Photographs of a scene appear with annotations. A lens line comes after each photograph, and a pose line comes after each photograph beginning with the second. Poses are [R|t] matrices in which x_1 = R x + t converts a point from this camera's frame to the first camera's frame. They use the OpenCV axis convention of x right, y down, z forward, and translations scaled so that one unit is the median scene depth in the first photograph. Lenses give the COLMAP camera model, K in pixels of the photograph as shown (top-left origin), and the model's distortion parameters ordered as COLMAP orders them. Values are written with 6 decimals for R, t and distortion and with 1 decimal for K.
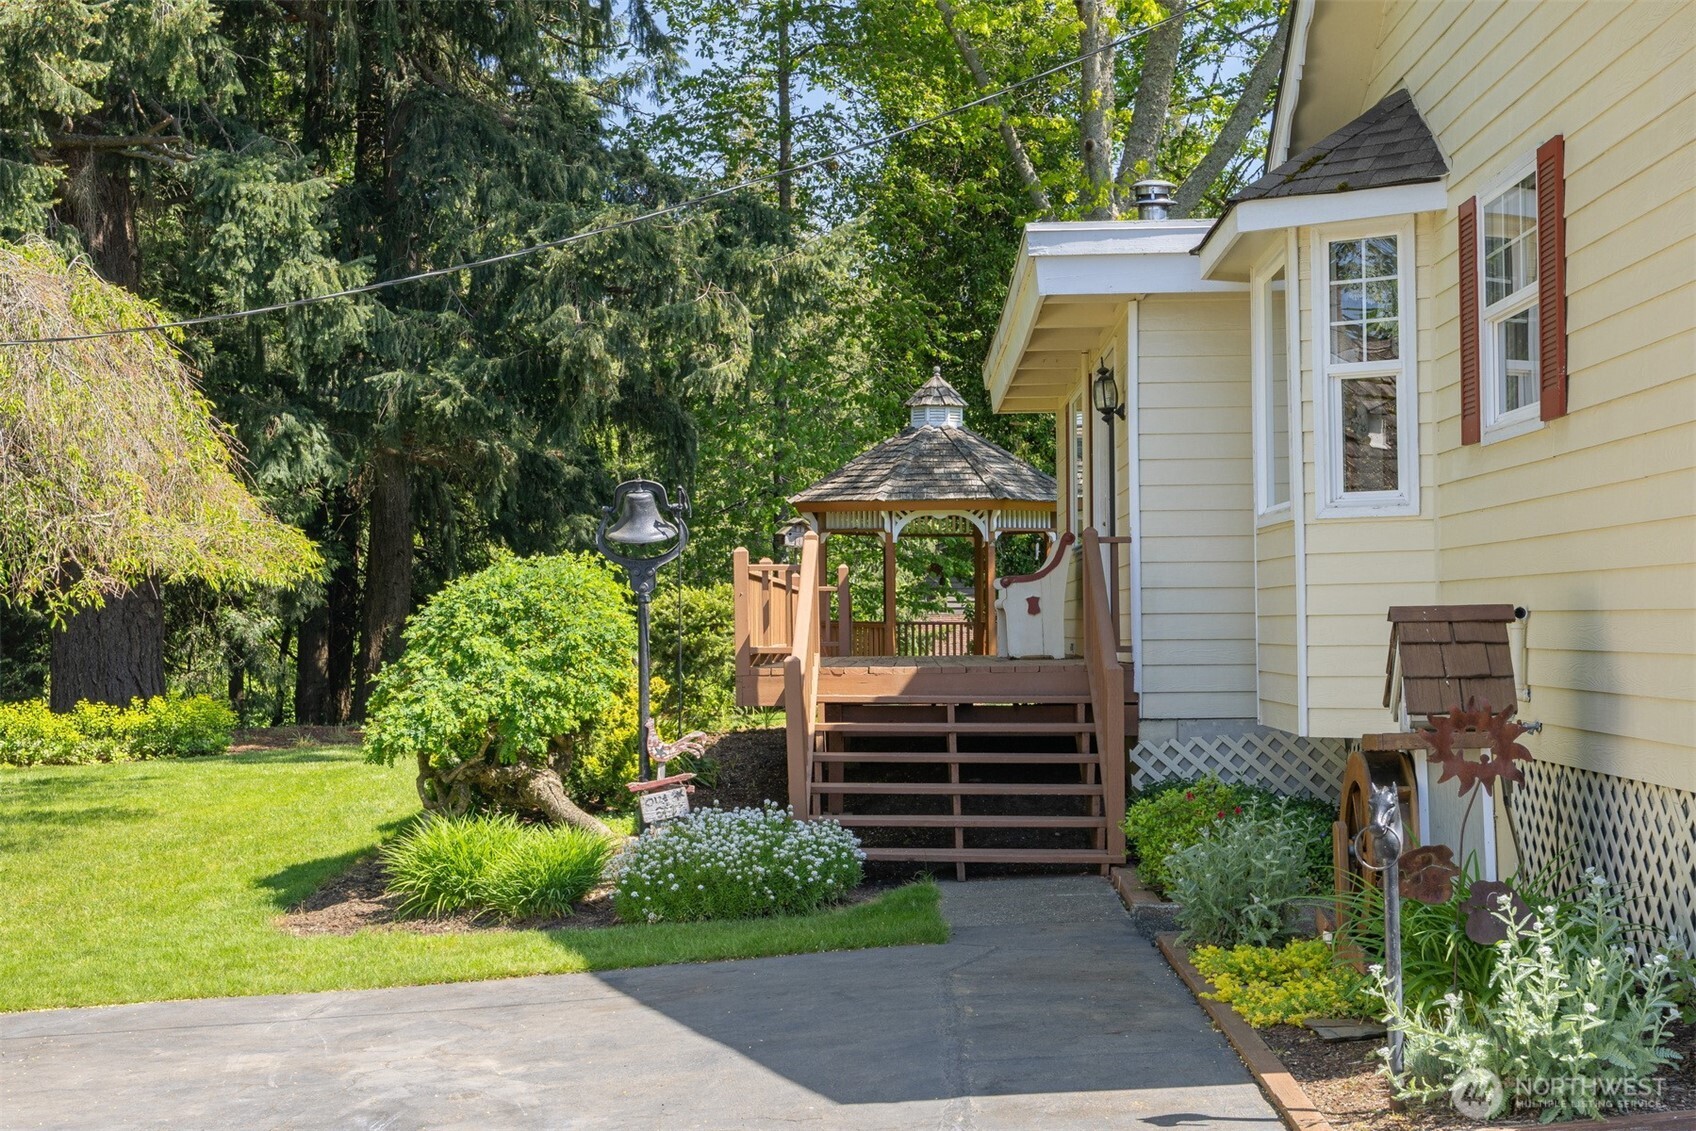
lens RADIAL K [[2446.7, 0, 785.4], [0, 2446.7, 563.5], [0, 0, 1]] dist [-0.014971, -0.046253]
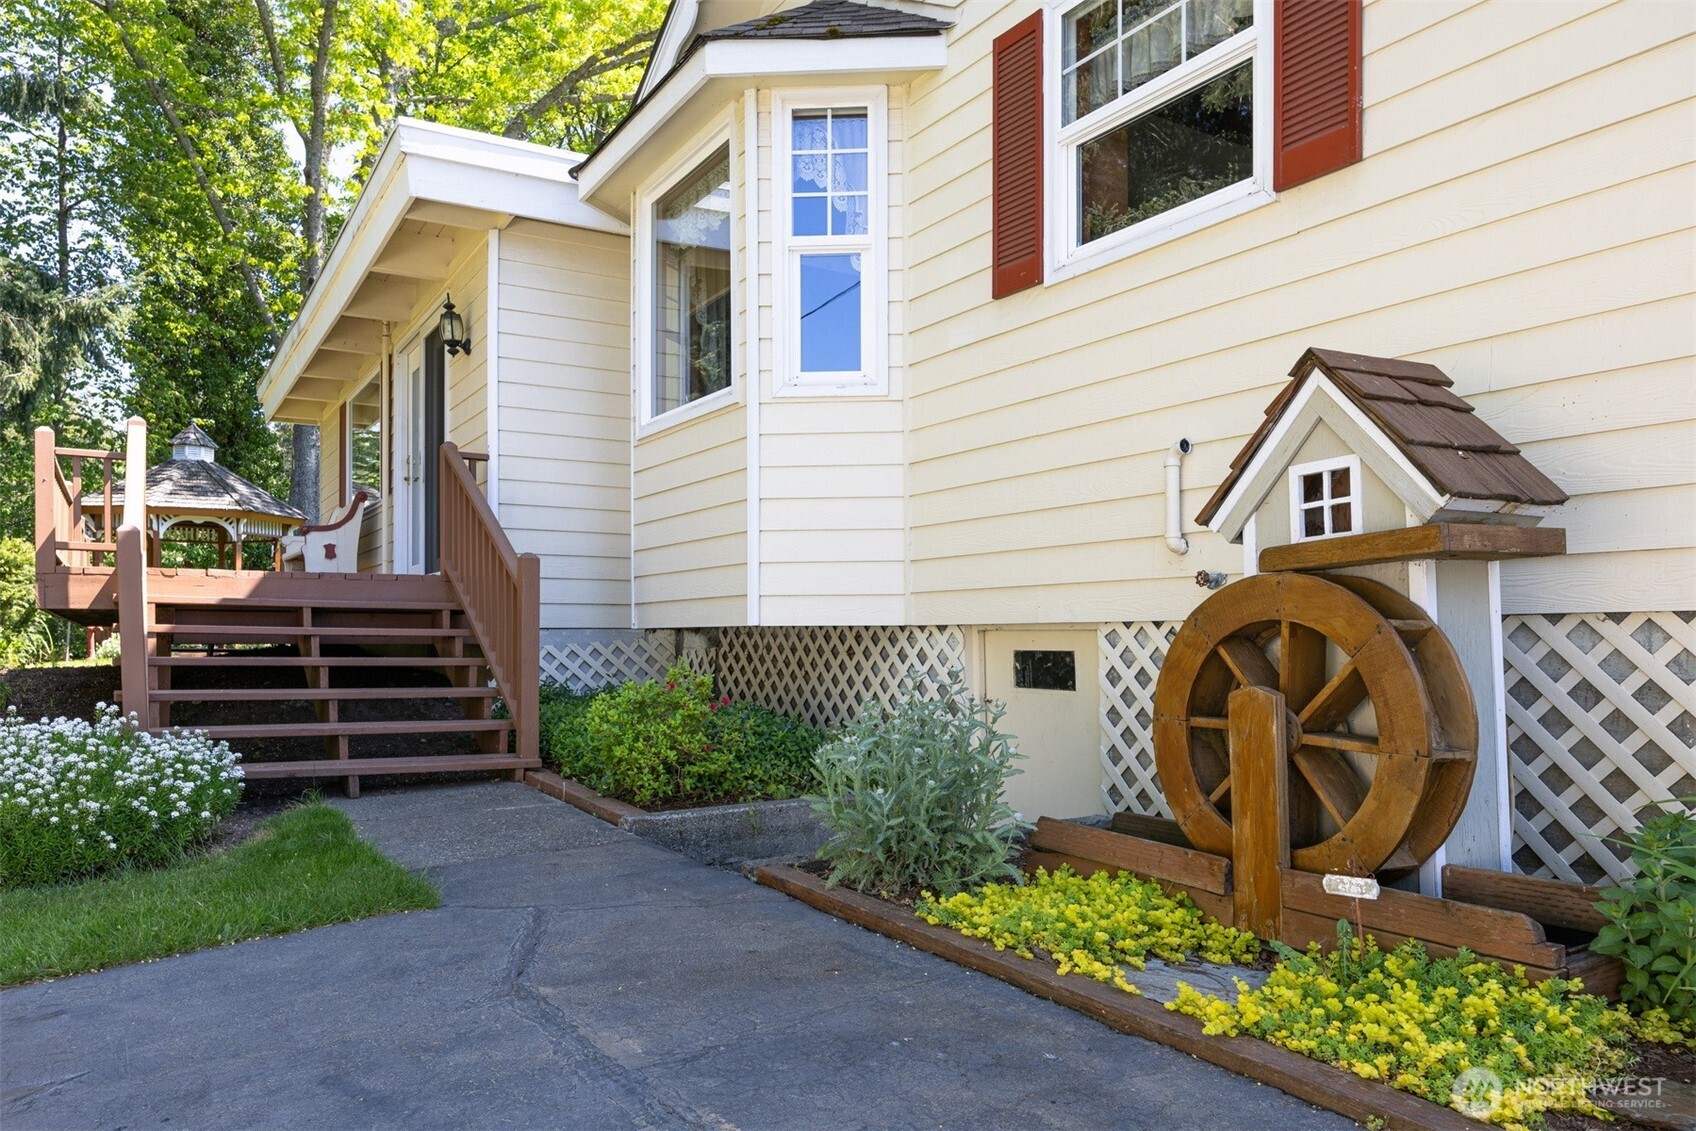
lens RADIAL K [[1167.8, 0, 799.4], [0, 1167.8, 633.5], [0, 0, 1]] dist [0.001804, -0.000855]
pose [[0.840502, 0.010975, 0.541698, -0.020165], [-0.021529, 0.999682, 0.013151, 0.066574], [-0.541381, -0.022716, 0.840470, 0.597956]]
